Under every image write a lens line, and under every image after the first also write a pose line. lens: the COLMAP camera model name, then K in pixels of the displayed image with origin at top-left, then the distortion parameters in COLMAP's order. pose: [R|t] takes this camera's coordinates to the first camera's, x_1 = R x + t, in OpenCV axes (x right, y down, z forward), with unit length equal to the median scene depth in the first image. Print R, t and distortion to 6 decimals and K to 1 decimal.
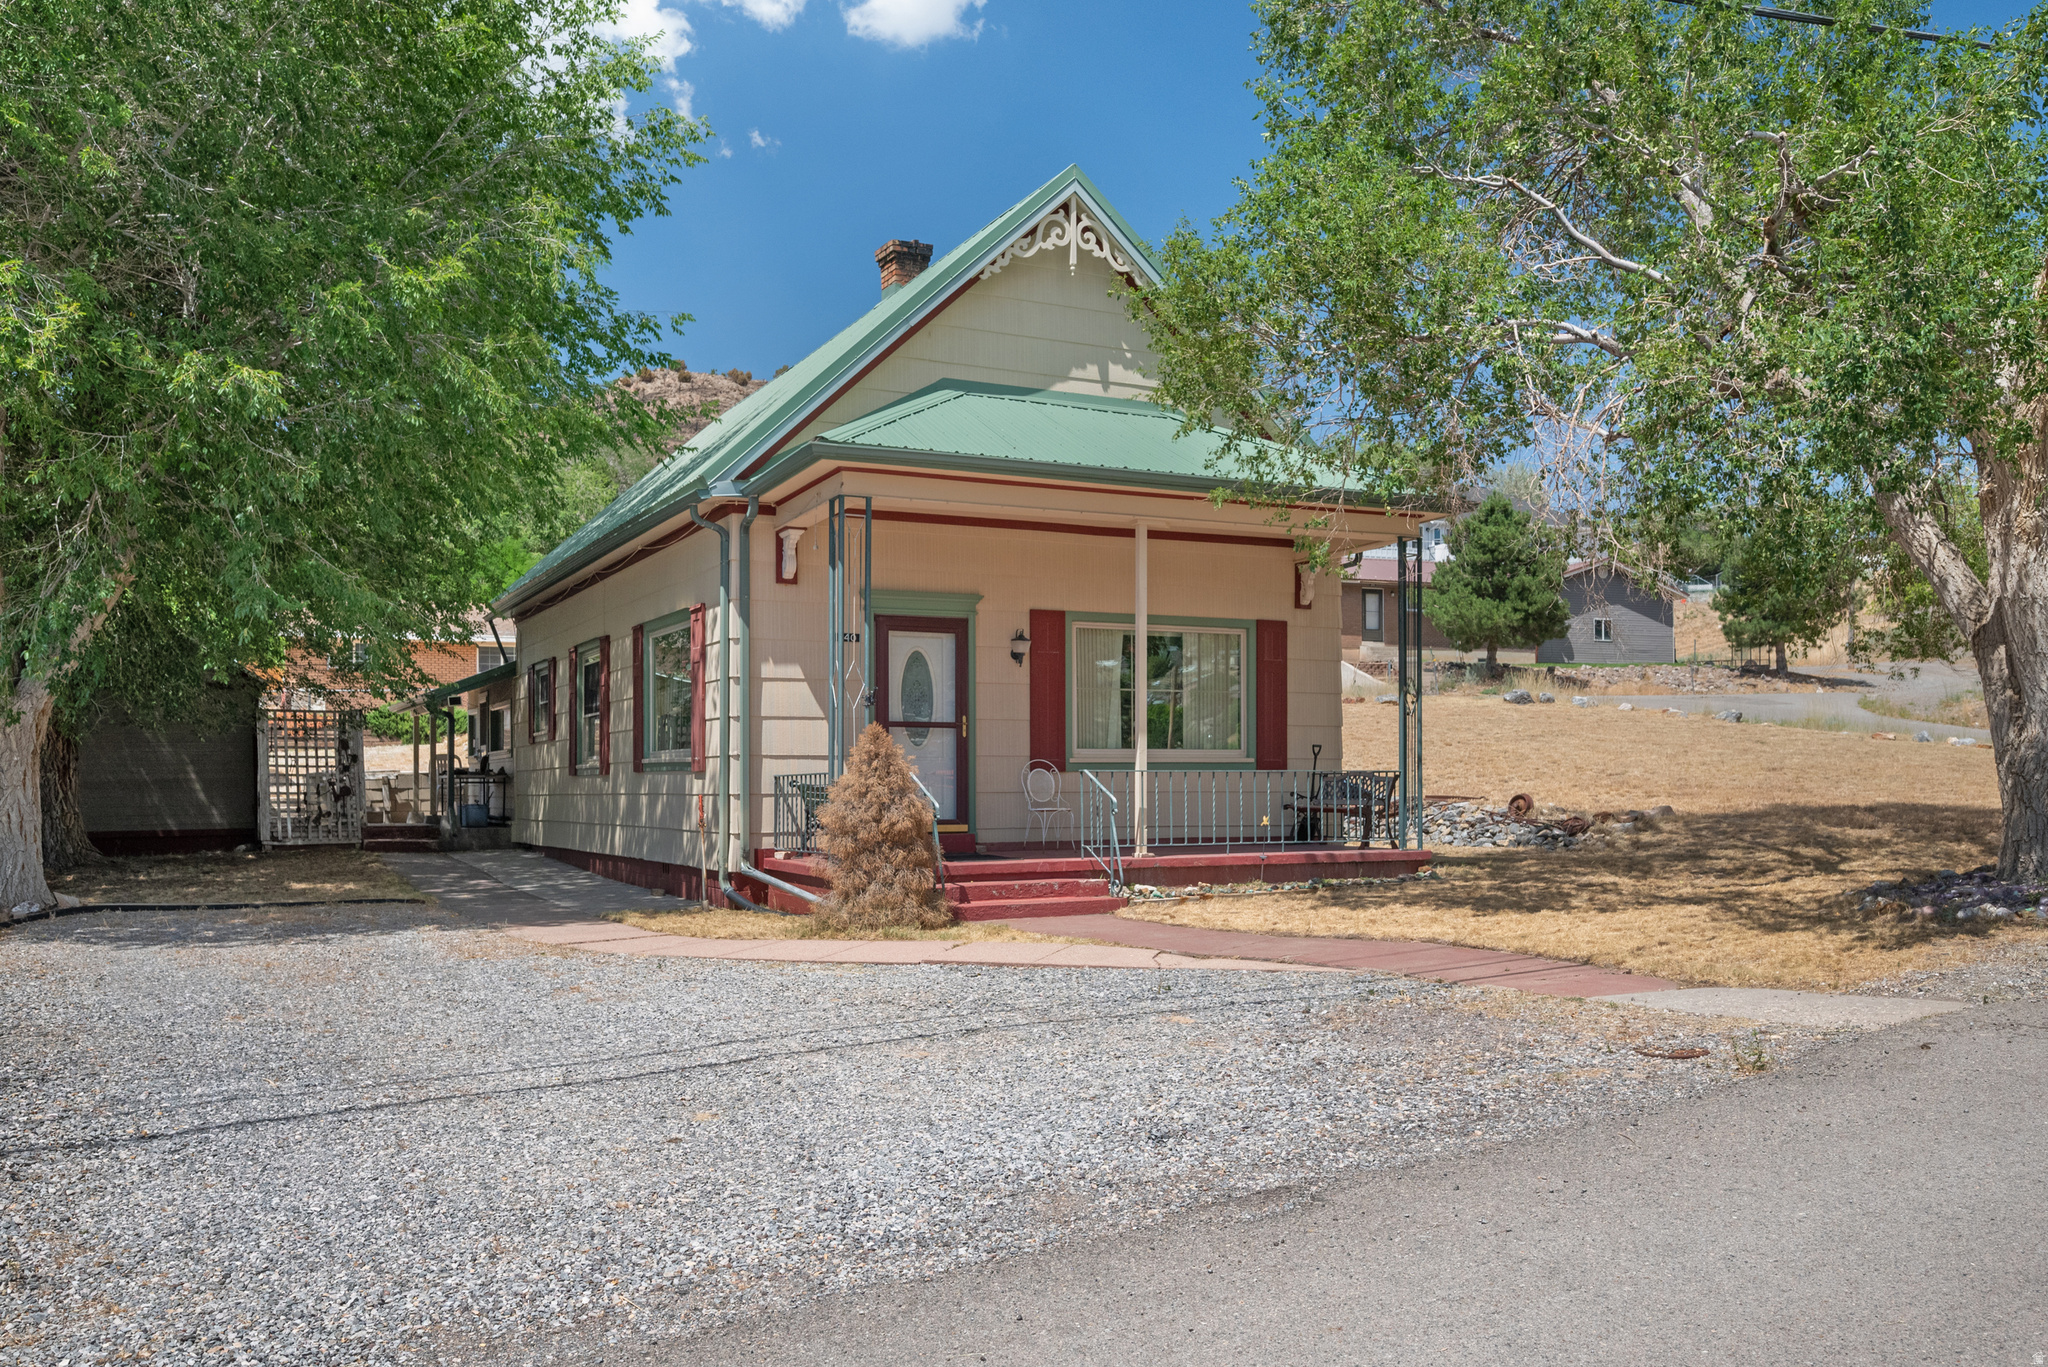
lens RADIAL K [[1637.3, 0, 987.9], [0, 1637.3, 770.6], [0, 0, 1]] dist [0.007142, 0.008084]
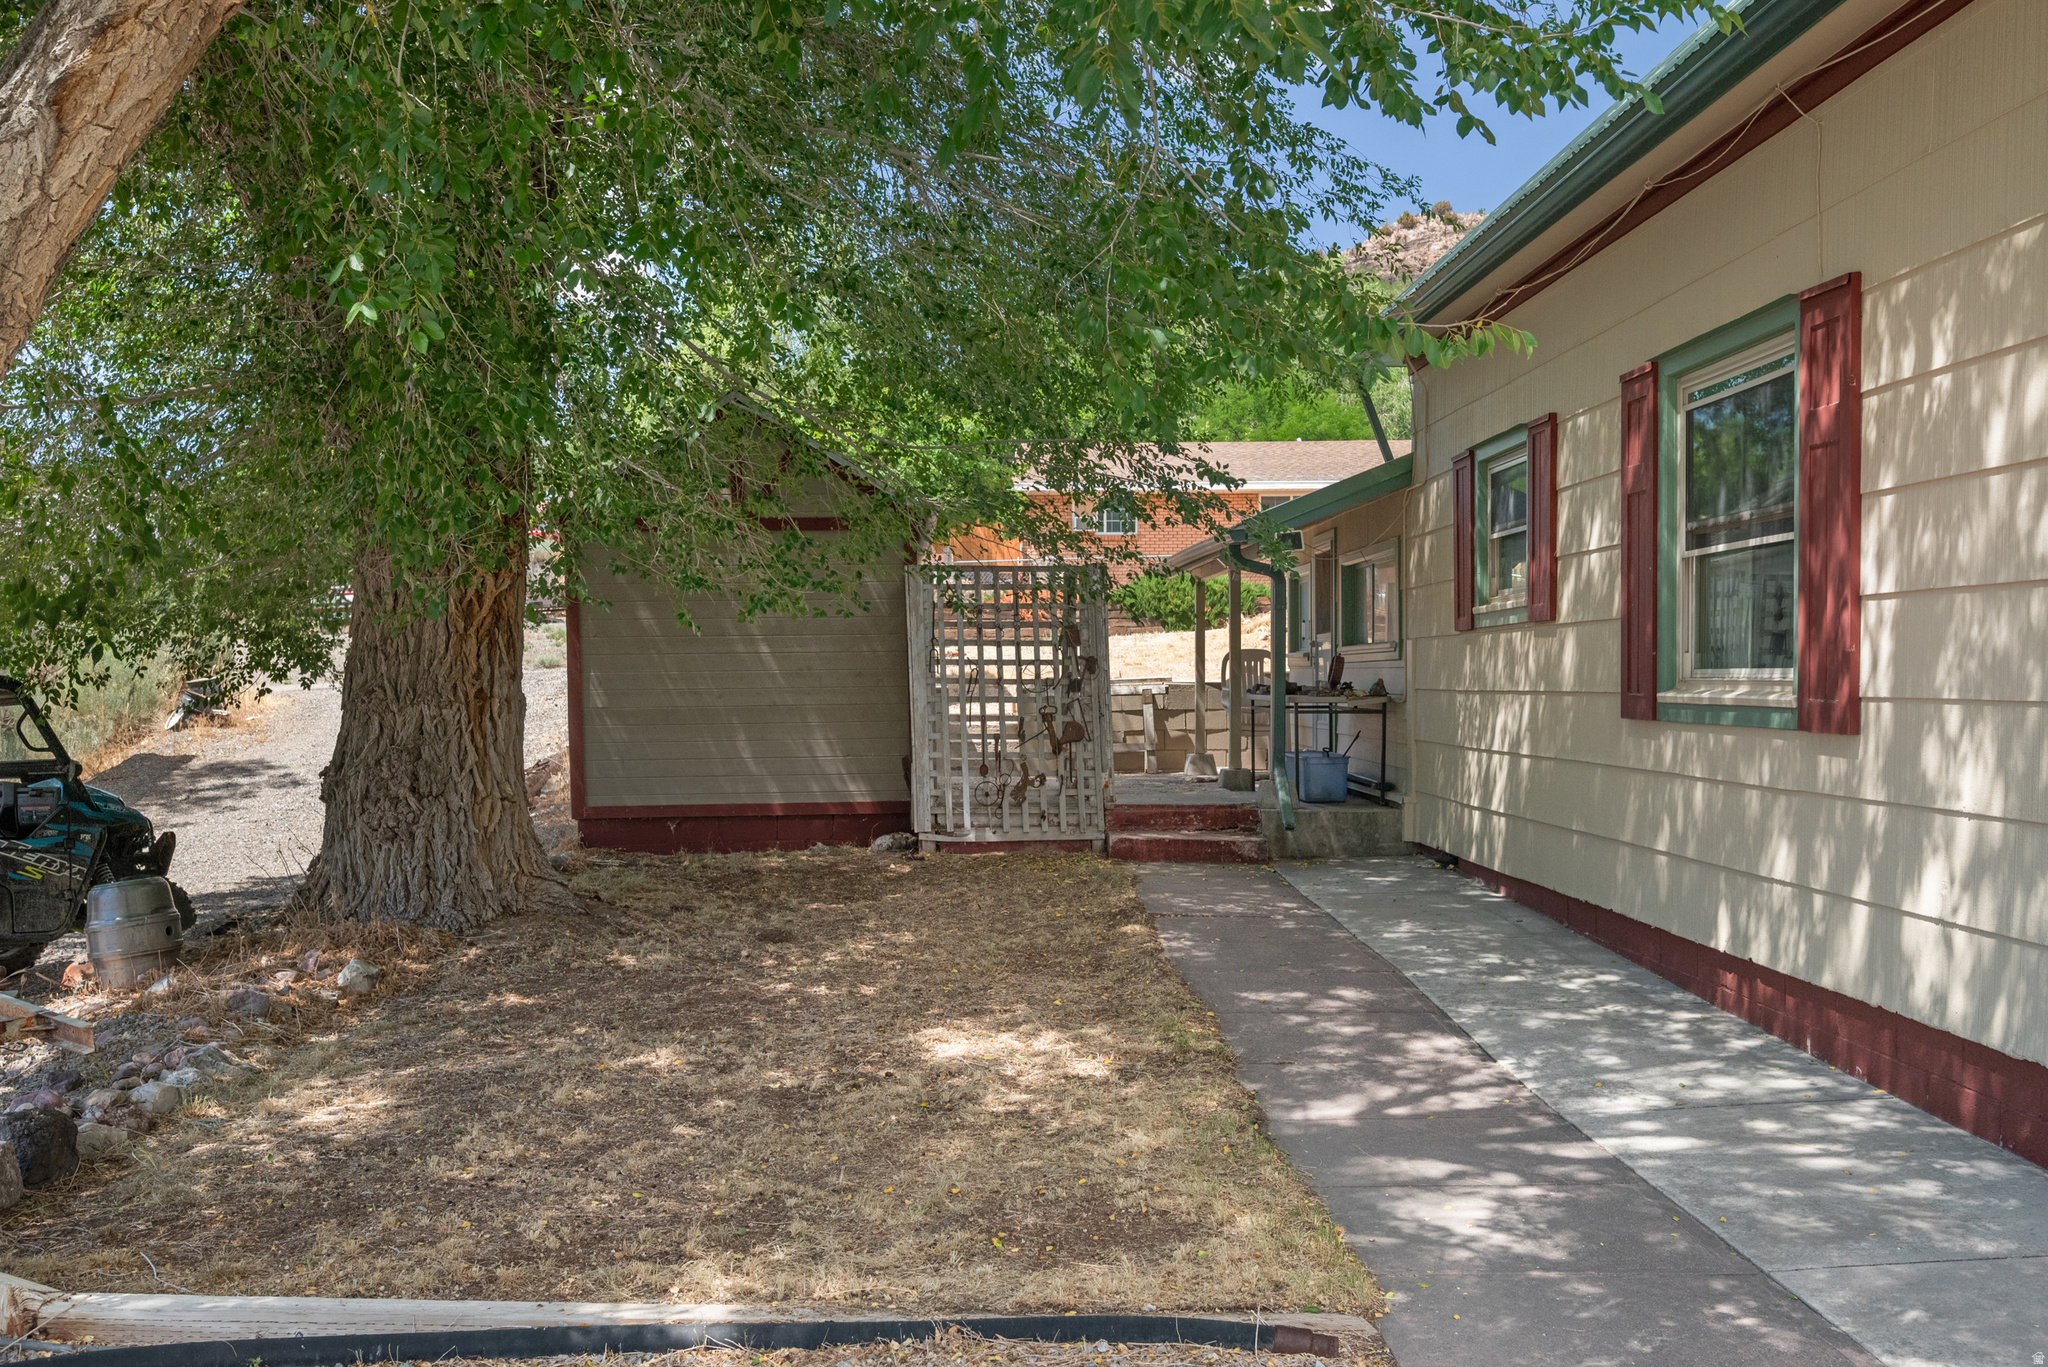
lens RADIAL K [[1740.0, 0, 1021.9], [0, 1740.0, 685.5], [0, 0, 1]] dist [0.019544, 0.000595]
pose [[0.912936, 0.004908, -0.408074, -0.194663], [0.003052, 0.999818, 0.018852, -0.010739], [0.408092, -0.018456, 0.912754, 0.520547]]
